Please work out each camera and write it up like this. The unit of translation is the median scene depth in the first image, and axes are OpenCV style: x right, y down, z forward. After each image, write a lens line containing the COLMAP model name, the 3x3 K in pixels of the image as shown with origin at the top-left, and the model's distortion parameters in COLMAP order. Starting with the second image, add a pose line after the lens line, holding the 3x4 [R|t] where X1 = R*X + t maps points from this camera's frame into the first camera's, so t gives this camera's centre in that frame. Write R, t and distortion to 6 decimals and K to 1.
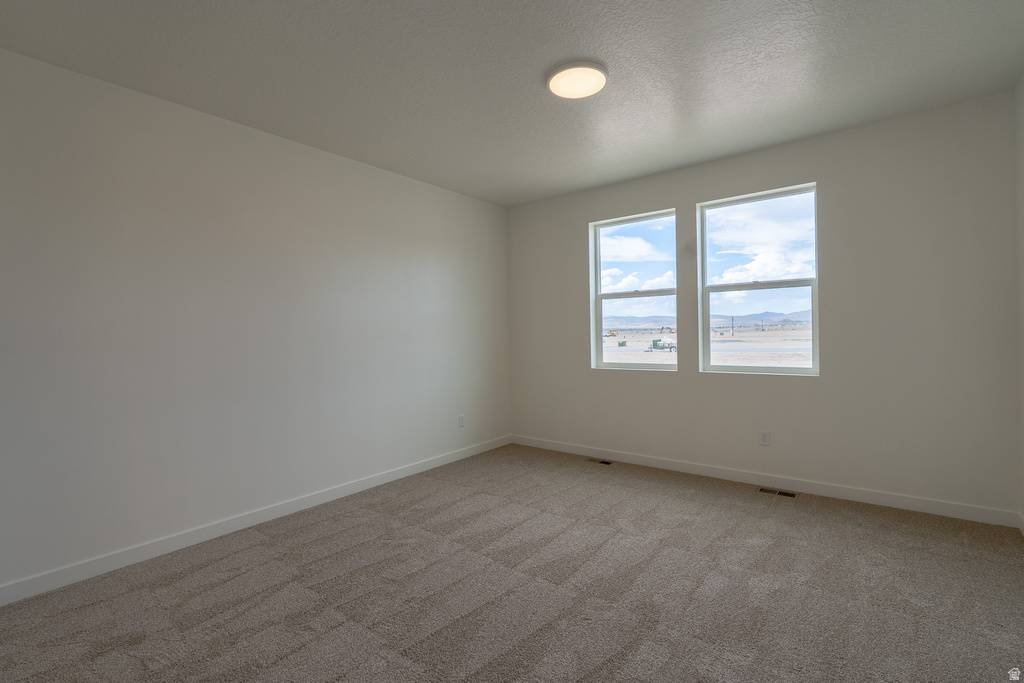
lens RADIAL K [[408.0, 0, 529.8], [0, 408.0, 341.1], [0, 0, 1]] dist [0.001634, 0.000070]
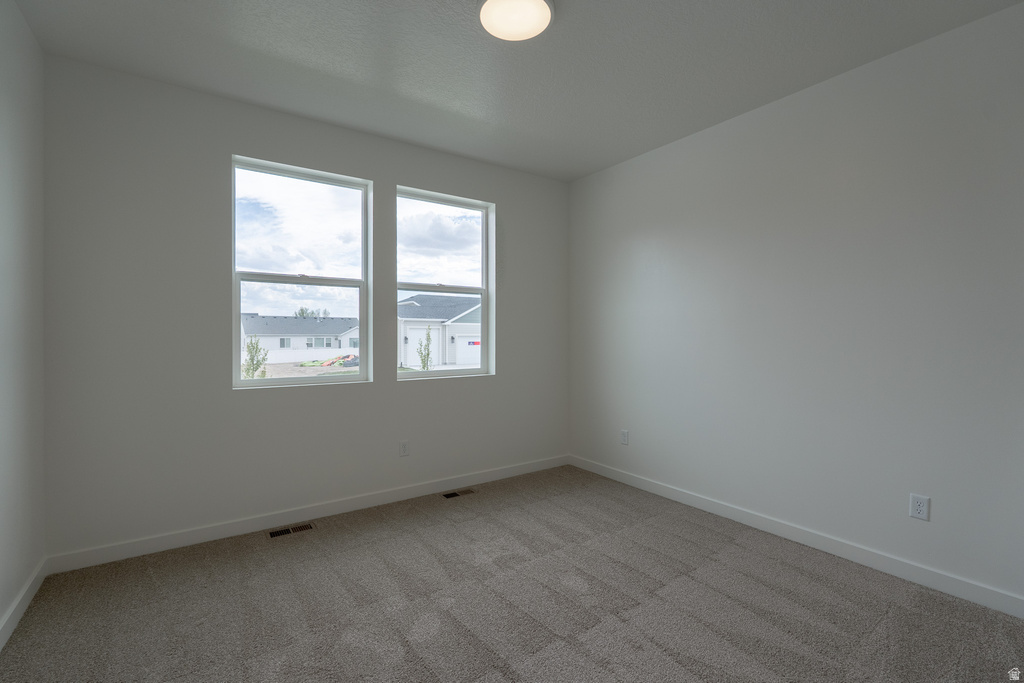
lens RADIAL K [[460.8, 0, 516.3], [0, 460.8, 333.0], [0, 0, 1]] dist [-0.001592, 0.000362]
pose [[0.365552, 0.018619, 0.930605, -0.349036], [0.004597, 0.999752, -0.021808, -0.002866], [-0.930780, 0.012250, 0.365375, 0.366837]]
